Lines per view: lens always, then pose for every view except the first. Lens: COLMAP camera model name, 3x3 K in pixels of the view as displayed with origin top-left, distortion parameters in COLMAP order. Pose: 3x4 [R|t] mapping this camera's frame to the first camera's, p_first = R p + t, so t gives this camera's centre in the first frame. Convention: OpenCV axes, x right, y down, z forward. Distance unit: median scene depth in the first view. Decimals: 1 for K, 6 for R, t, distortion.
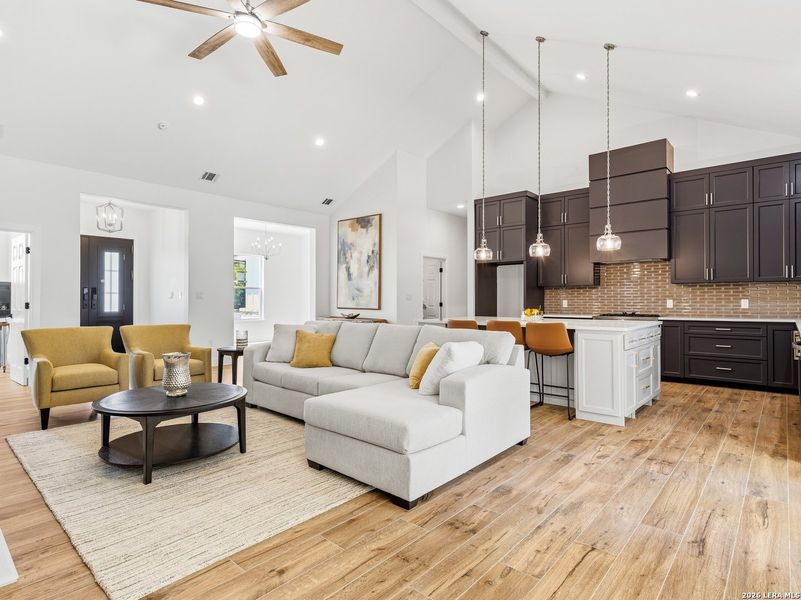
lens RADIAL K [[416.0, 0, 419.5], [0, 416.0, 296.5], [0, 0, 1]] dist [0.012411, -0.000598]
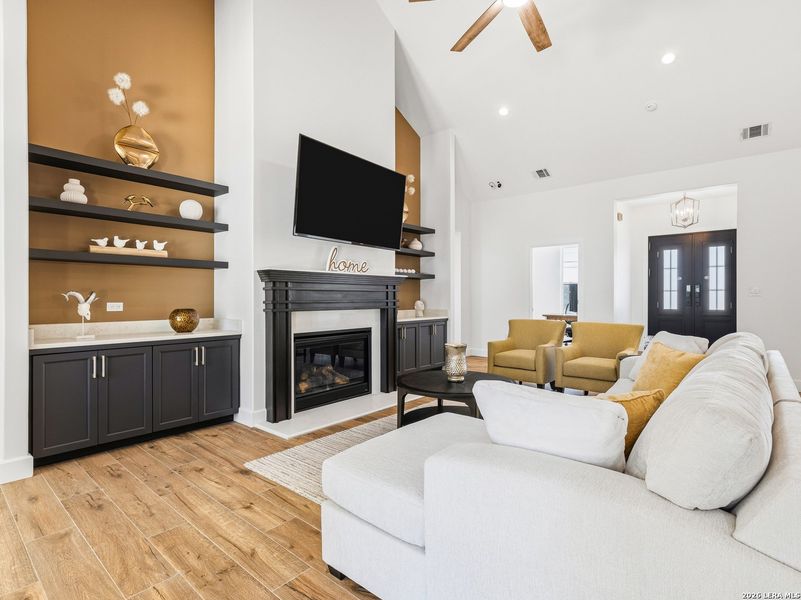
lens RADIAL K [[416.0, 0, 400.3], [0, 416.0, 295.0], [0, 0, 1]] dist [0.012411, -0.000598]
pose [[0.001374, -0.006658, -0.999977, 0.551985], [0.008495, 0.999942, -0.006646, 0.008105], [0.999963, -0.008485, 0.001430, 0.842878]]
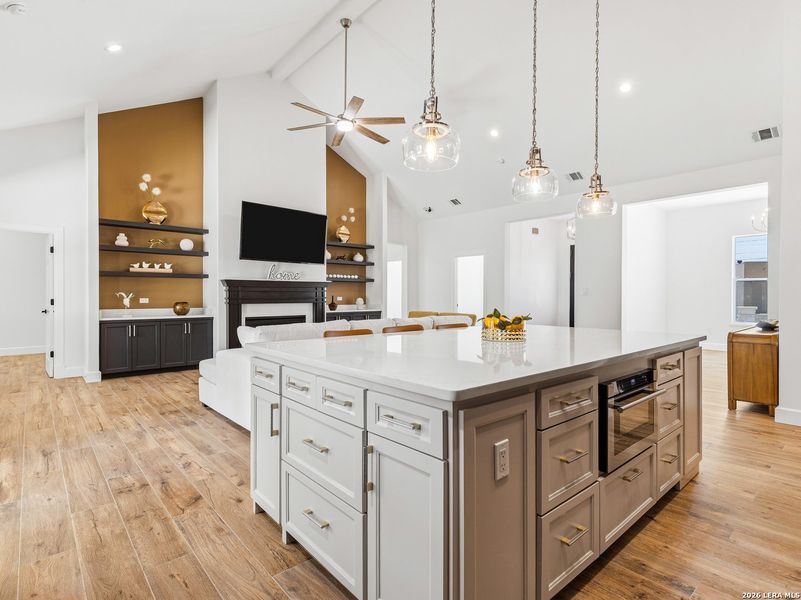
lens RADIAL K [[416.0, 0, 399.3], [0, 416.0, 295.7], [0, 0, 1]] dist [0.012411, -0.000598]
pose [[-0.131777, -0.000966, -0.991279, 1.299433], [0.005980, 0.999981, -0.001769, 0.013524], [0.991261, -0.006161, -0.131769, 1.597045]]
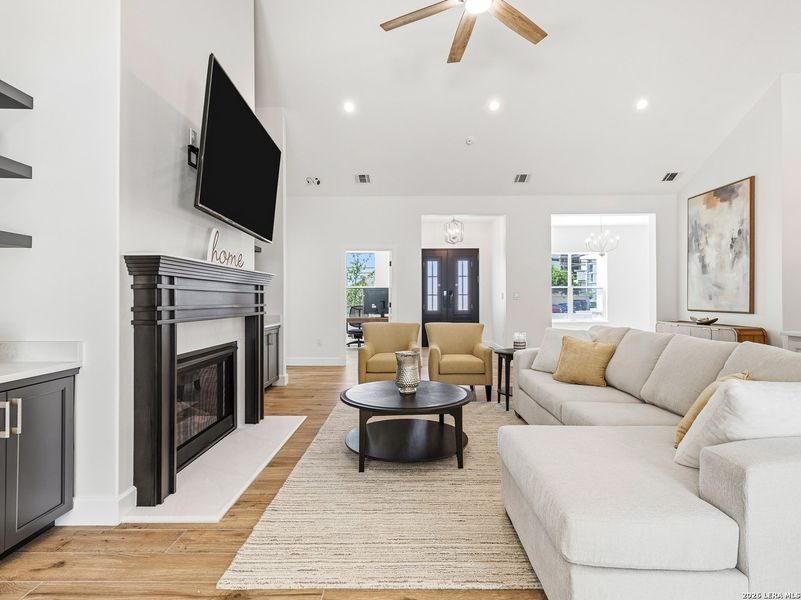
lens RADIAL K [[416.0, 0, 404.4], [0, 416.0, 296.7], [0, 0, 1]] dist [0.012411, -0.000598]
pose [[0.650570, -0.009635, -0.759386, 0.194347], [0.009383, 0.999945, -0.004648, 0.003445], [0.759389, -0.004101, 0.650624, 0.320309]]
